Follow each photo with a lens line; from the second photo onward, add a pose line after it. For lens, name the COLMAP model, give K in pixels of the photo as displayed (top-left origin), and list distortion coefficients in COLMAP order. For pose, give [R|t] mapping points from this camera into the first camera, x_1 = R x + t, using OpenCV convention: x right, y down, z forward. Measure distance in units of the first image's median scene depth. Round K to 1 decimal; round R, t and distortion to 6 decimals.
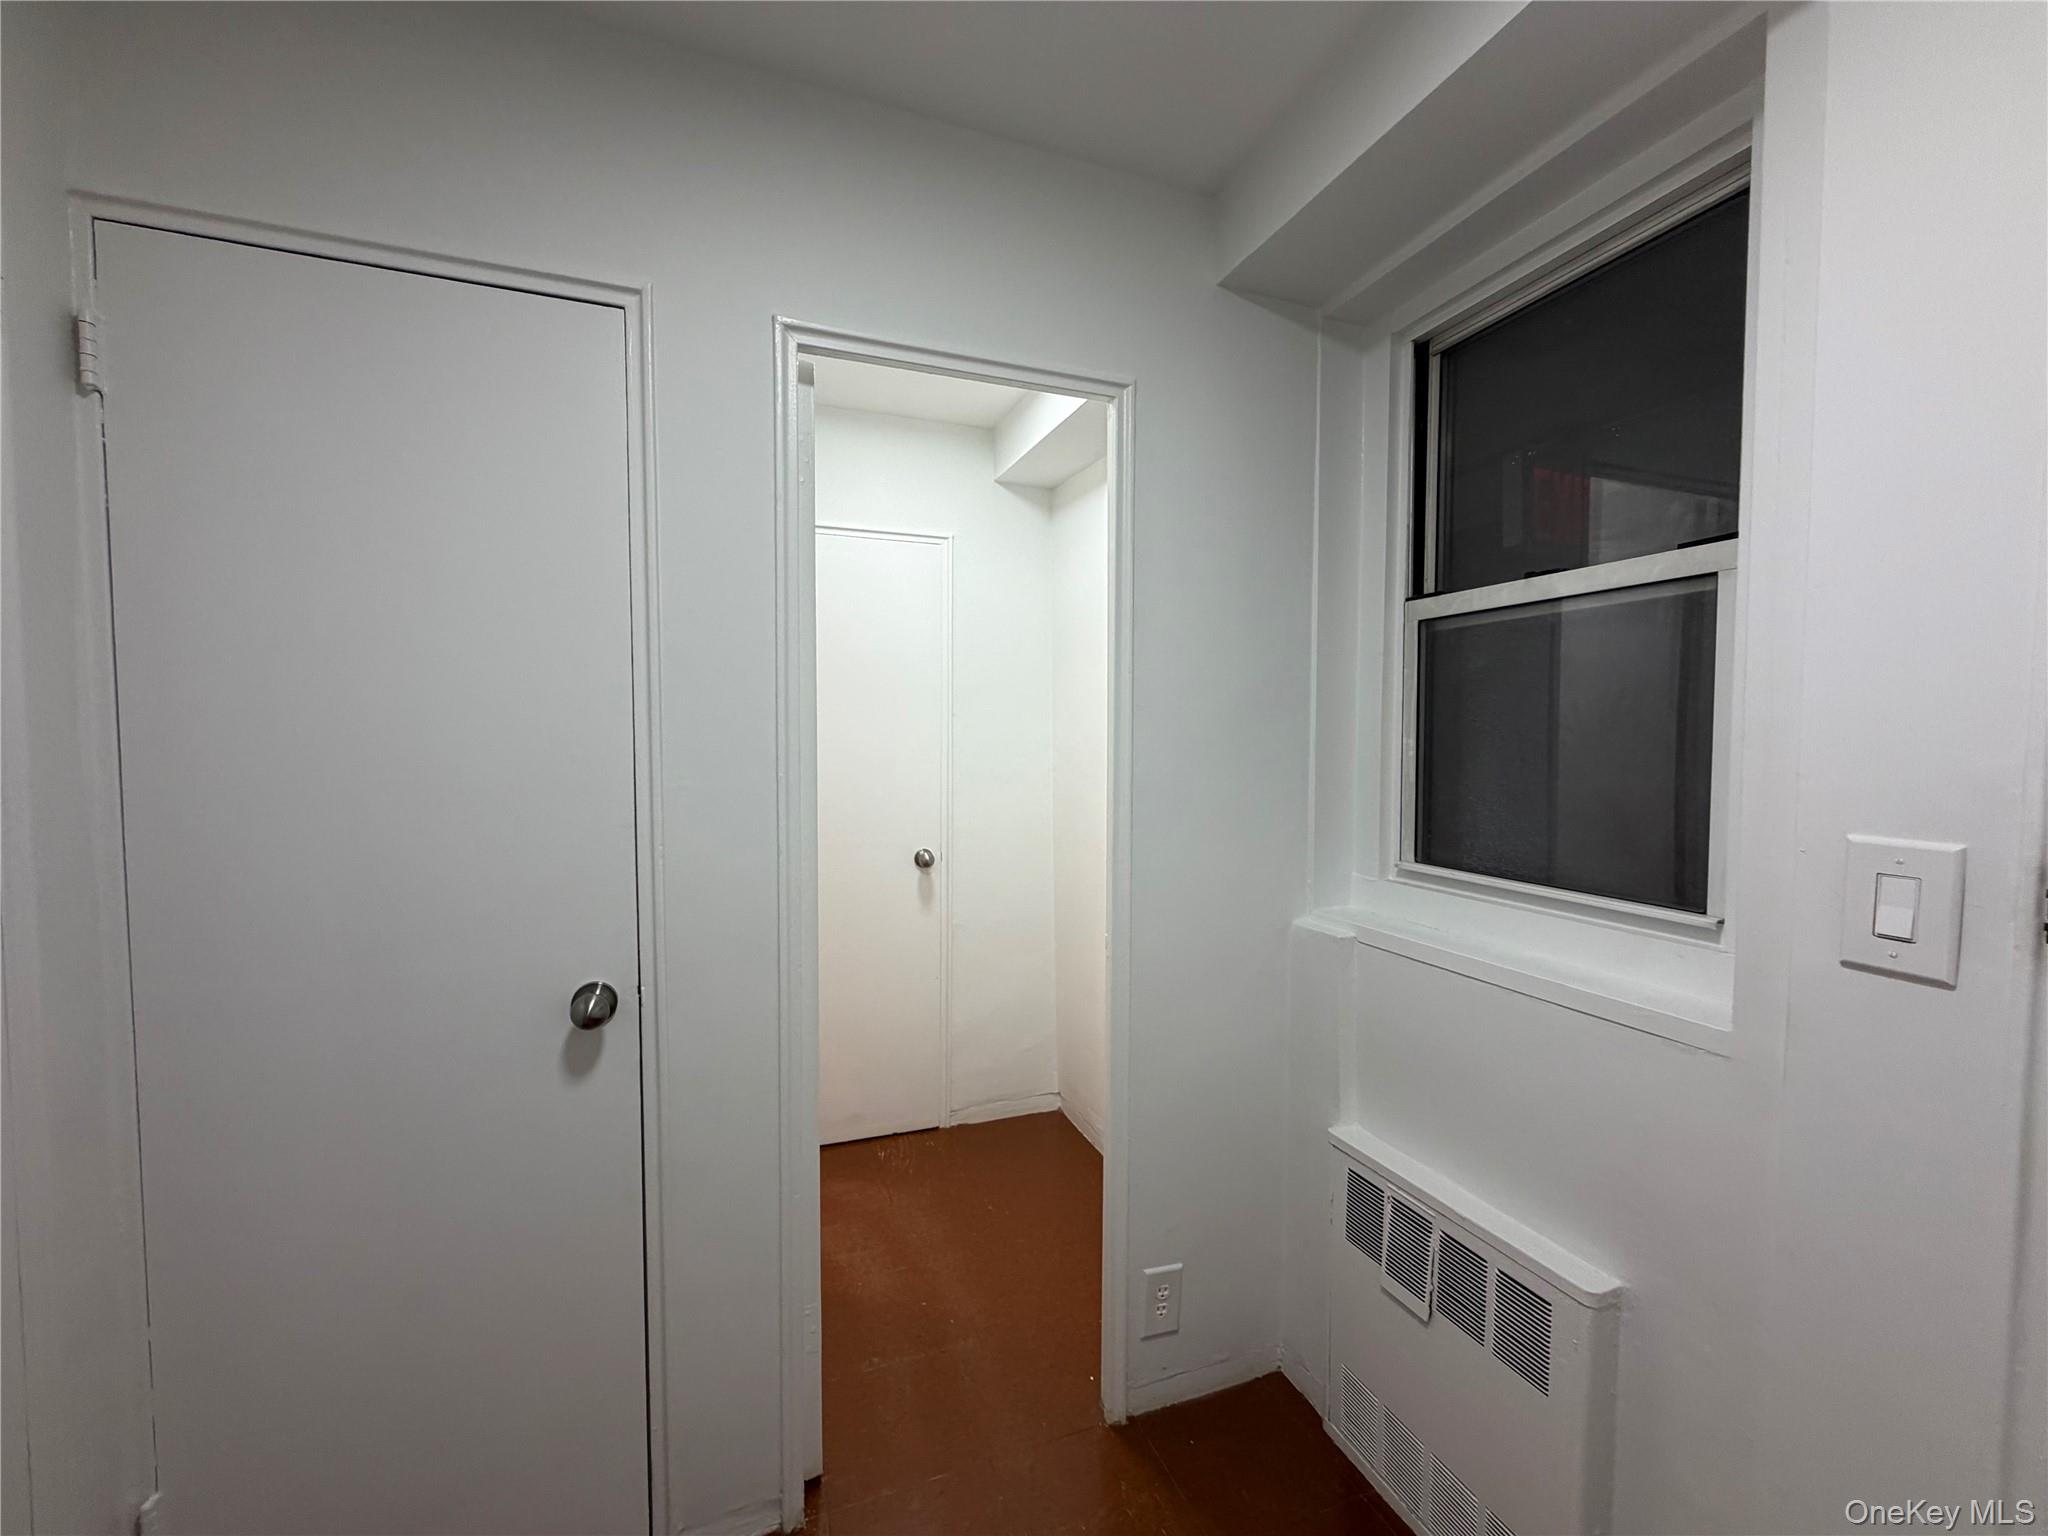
lens RADIAL K [[807.5, 0, 1014.3], [0, 807.5, 770.5], [0, 0, 1]] dist [-0.014480, 0.000398]
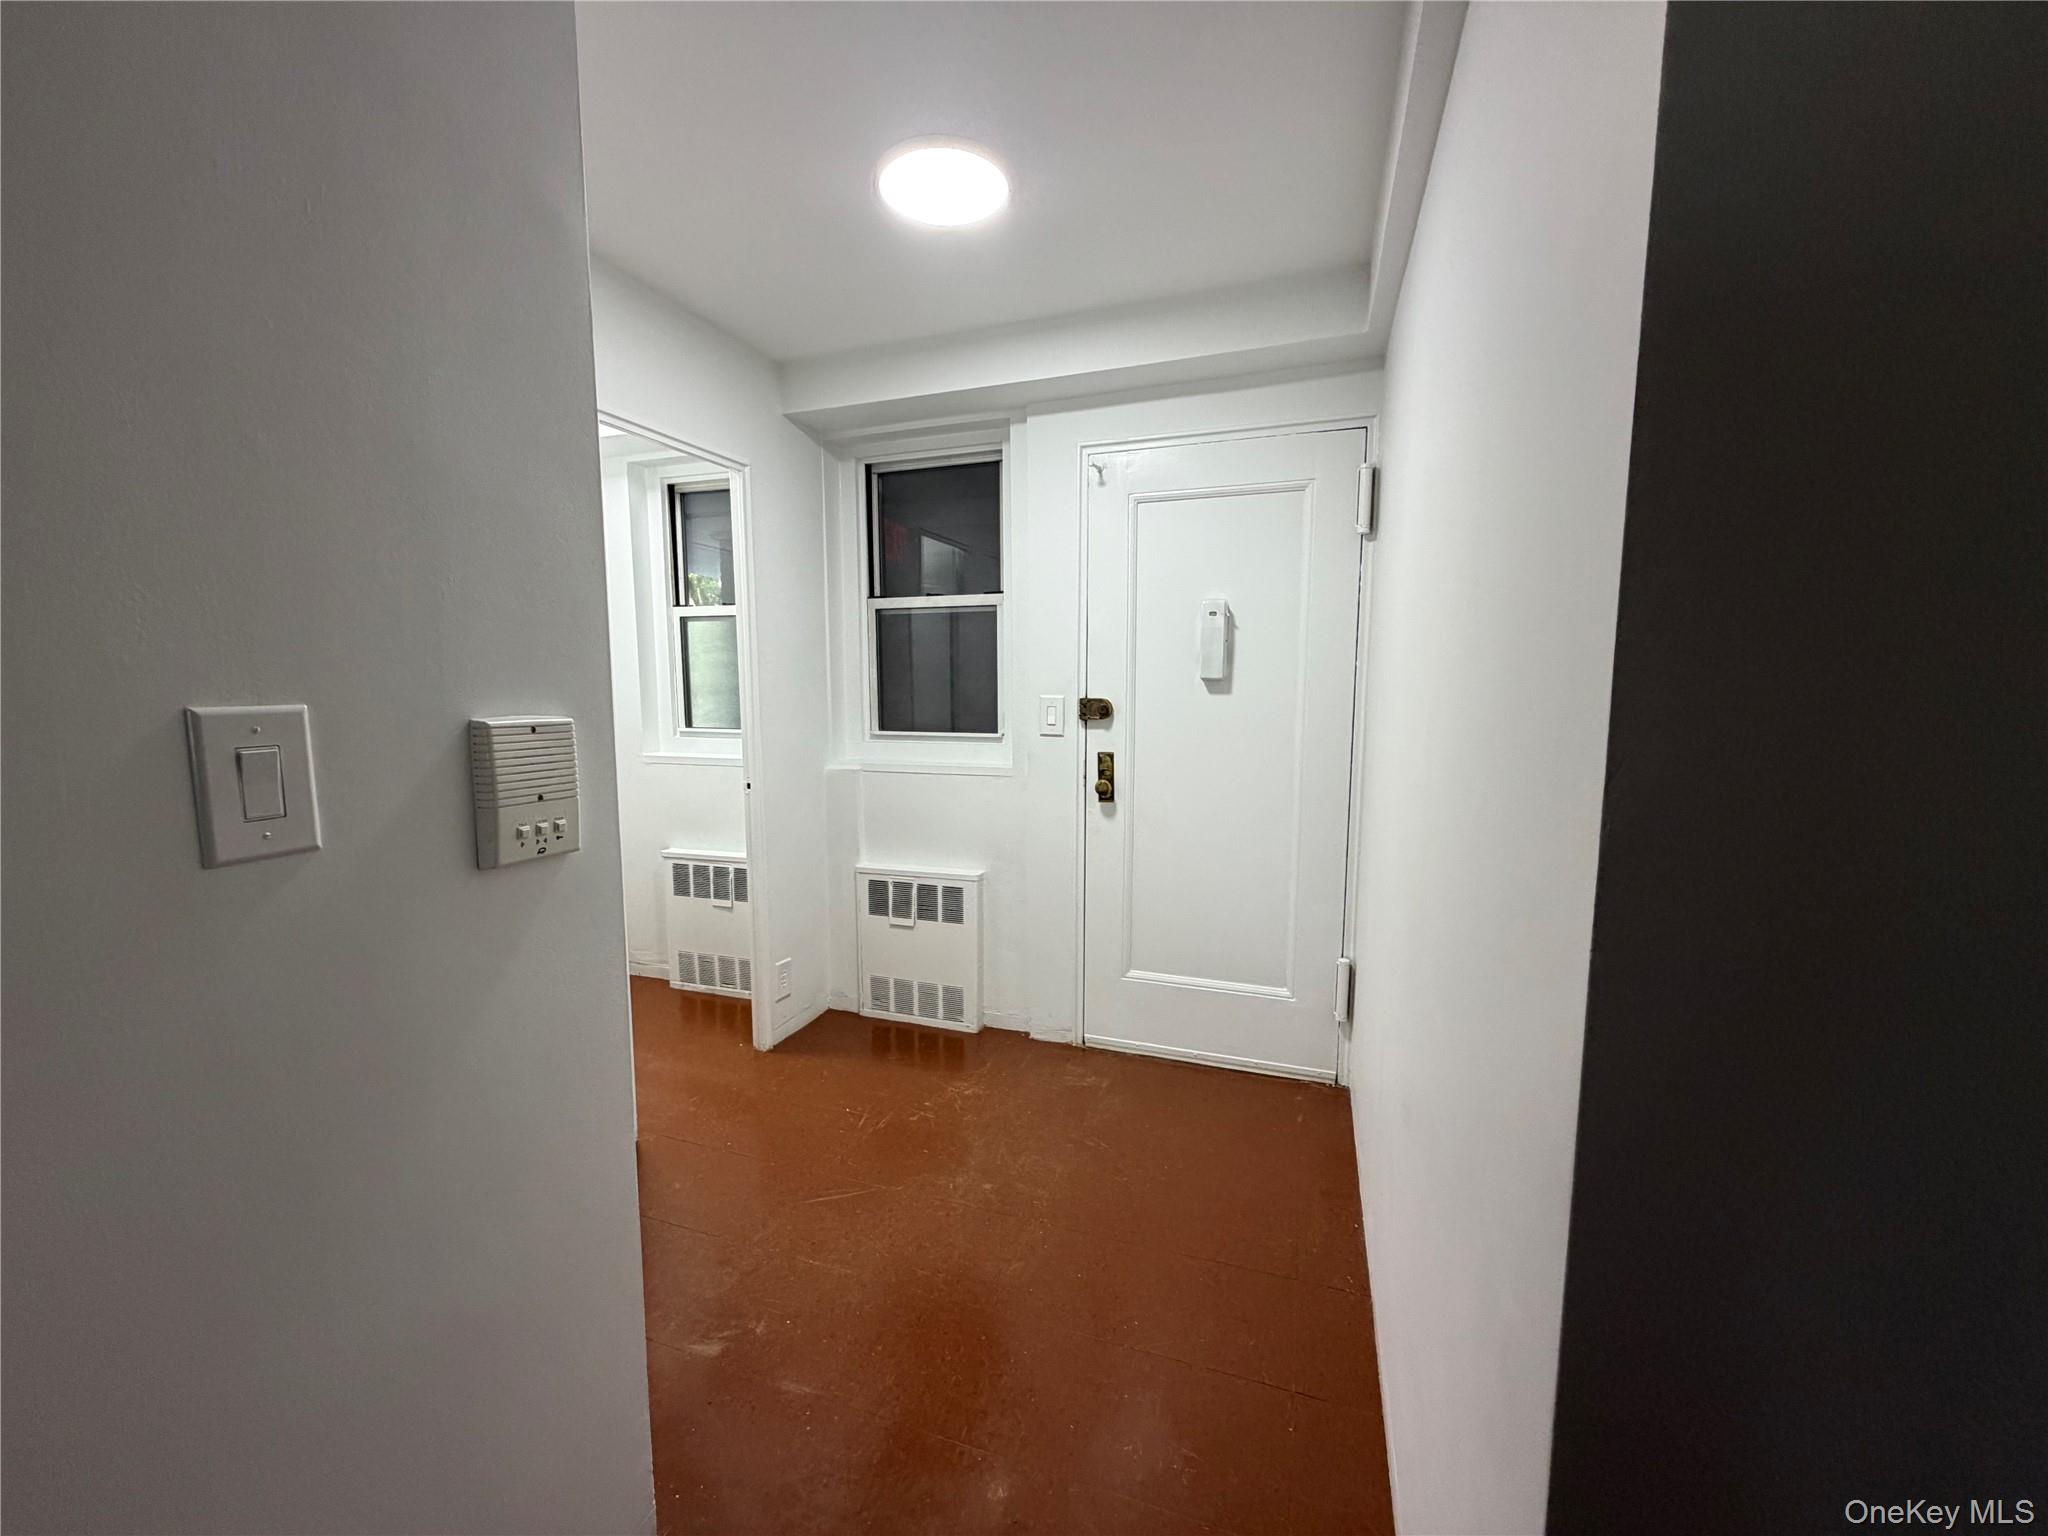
lens RADIAL K [[807.5, 0, 1024.1], [0, 807.5, 772.0], [0, 0, 1]] dist [-0.014480, 0.000398]
pose [[0.633979, -0.091642, 0.767901, -0.860736], [0.032514, 0.995235, 0.091928, 0.044062], [-0.772666, -0.033313, 0.633938, -0.585667]]
